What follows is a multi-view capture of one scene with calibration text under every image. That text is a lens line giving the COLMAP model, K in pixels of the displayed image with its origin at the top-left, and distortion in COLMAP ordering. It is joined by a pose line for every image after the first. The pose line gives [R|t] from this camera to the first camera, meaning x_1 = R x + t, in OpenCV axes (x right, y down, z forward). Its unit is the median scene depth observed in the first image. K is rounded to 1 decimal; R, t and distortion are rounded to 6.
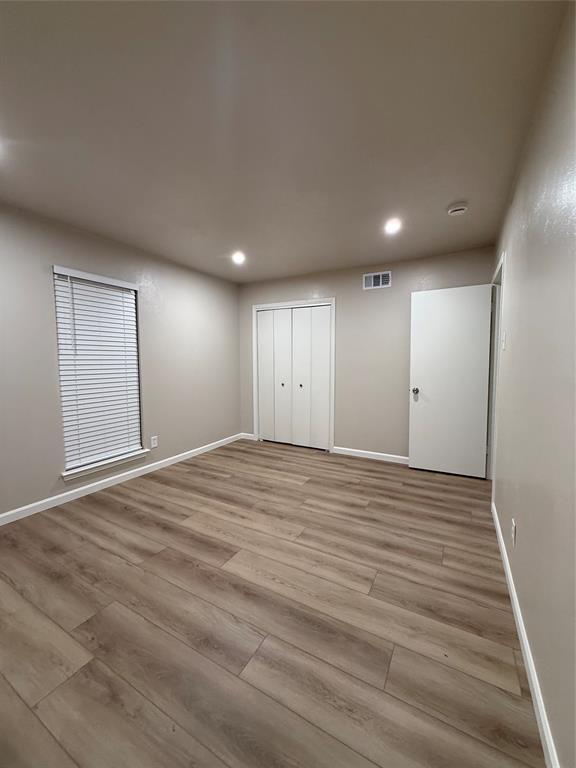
lens RADIAL K [[307.5, 0, 288.6], [0, 307.5, 381.4], [0, 0, 1]] dist [0.000458, -0.000251]
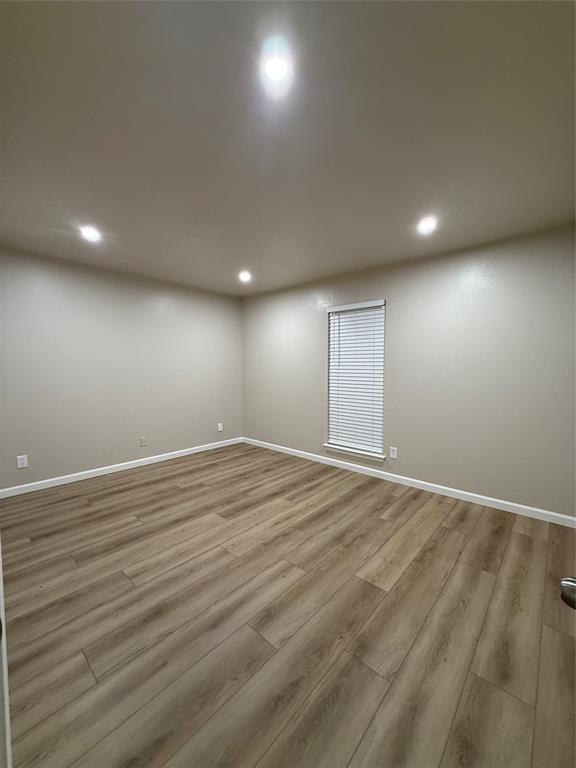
lens RADIAL K [[307.5, 0, 288.8], [0, 307.5, 385.4], [0, 0, 1]] dist [0.000458, -0.000251]
pose [[-0.224745, 0.065771, -0.972195, 0.760460], [-0.069157, 0.994127, 0.083242, -0.101687], [0.971960, 0.085943, -0.218876, 1.133772]]
